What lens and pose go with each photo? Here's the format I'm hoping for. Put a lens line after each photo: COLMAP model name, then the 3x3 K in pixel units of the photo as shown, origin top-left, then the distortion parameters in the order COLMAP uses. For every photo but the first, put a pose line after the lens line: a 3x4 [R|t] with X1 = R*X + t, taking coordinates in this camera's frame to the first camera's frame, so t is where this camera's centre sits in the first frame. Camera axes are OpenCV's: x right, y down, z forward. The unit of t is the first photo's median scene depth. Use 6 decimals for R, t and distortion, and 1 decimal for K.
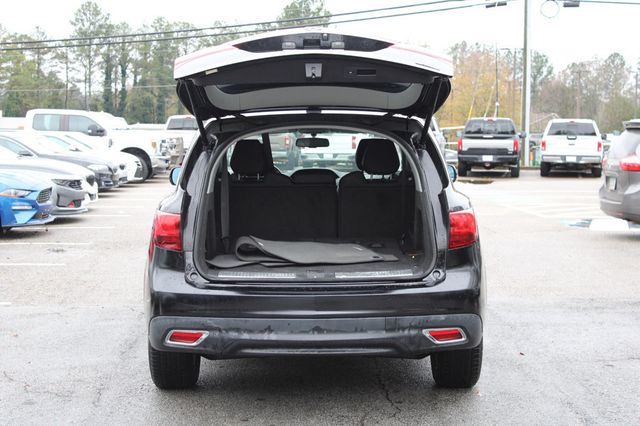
lens RADIAL K [[1121.2, 0, 319.1], [0, 1121.2, 215.4], [0, 0, 1]] dist [0.042767, 0.000000]
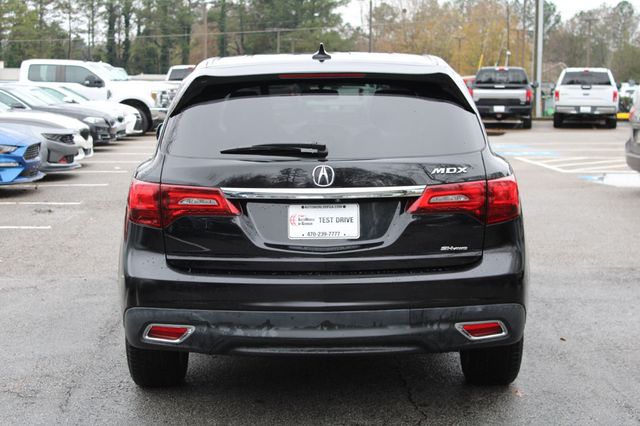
lens RADIAL K [[1121.2, 0, 320.1], [0, 1121.2, 213.8], [0, 0, 1]] dist [0.042767, 0.000000]
pose [[0.999988, -0.002537, -0.004246, -0.001737], [0.002715, 0.999100, 0.042327, -0.008099], [0.004135, -0.042338, 0.999095, 0.109942]]
